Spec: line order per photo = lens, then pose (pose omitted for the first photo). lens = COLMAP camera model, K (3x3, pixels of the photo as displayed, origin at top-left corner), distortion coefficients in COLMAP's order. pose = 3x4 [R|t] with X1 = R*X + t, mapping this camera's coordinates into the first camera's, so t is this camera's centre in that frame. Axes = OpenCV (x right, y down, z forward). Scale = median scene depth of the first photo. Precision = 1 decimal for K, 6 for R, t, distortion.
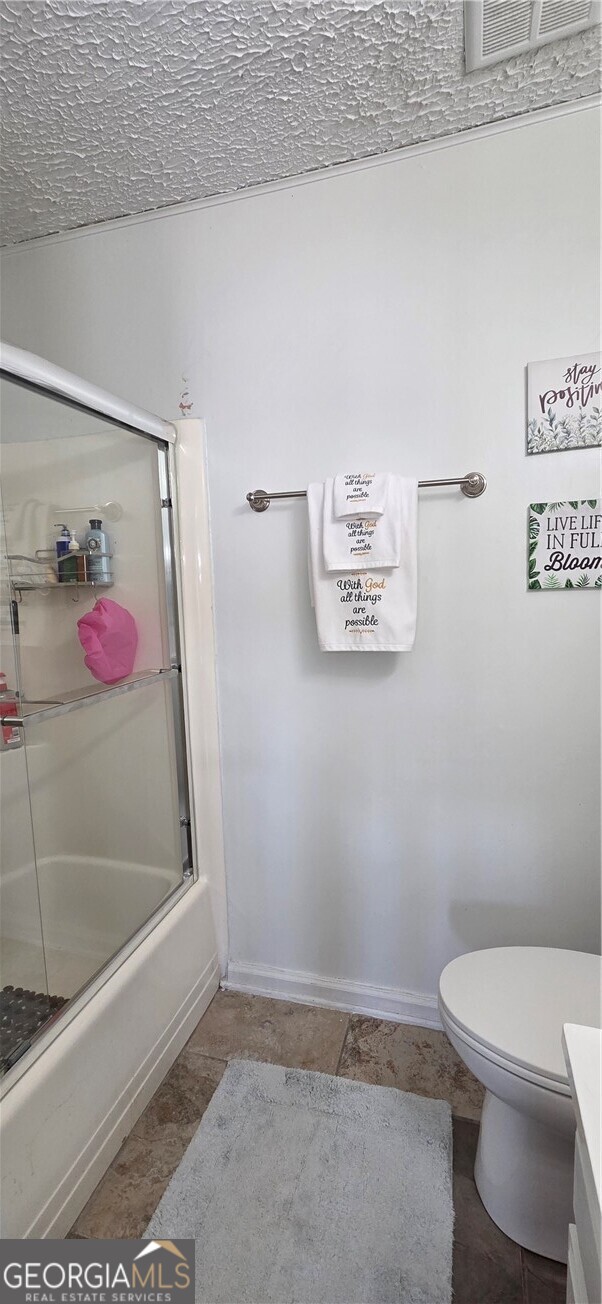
lens RADIAL K [[531.9, 0, 300.8], [0, 531.9, 649.5], [0, 0, 1]] dist [0.004472, -0.000423]
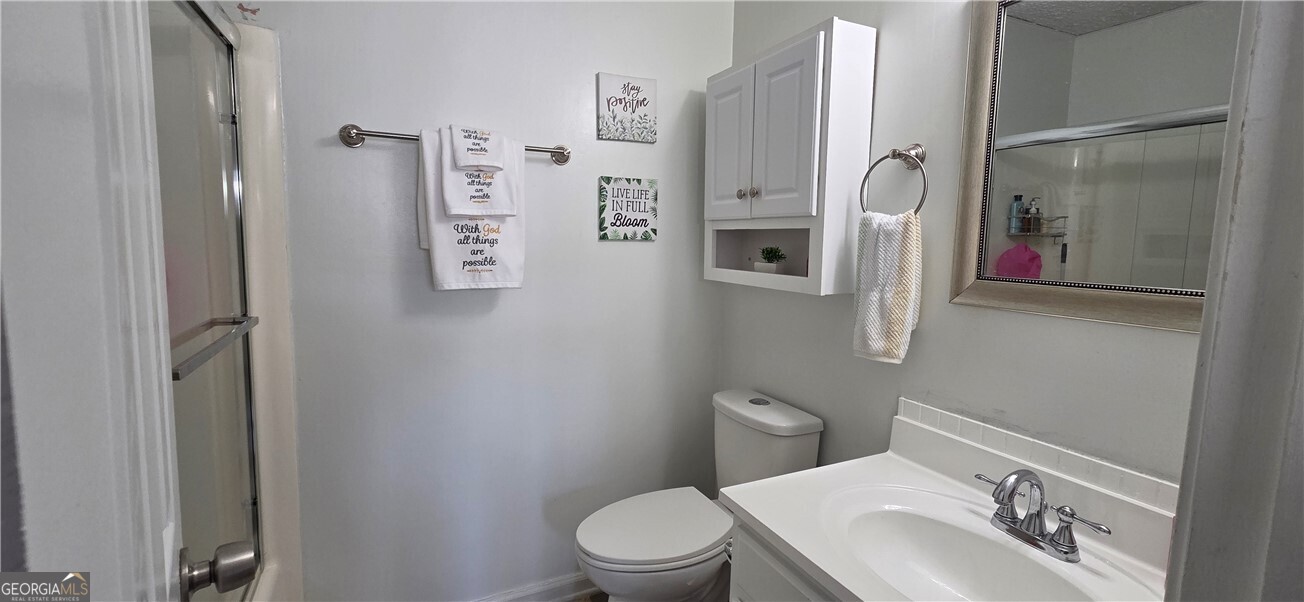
lens RADIAL K [[531.9, 0, 642.1], [0, 531.9, 296.5], [0, 0, 1]] dist [0.004472, -0.000423]
pose [[0.739383, -0.030184, 0.672608, -0.406658], [0.040700, 0.999171, 0.000098, 0.034726], [-0.672054, 0.027303, 0.739999, -0.055868]]
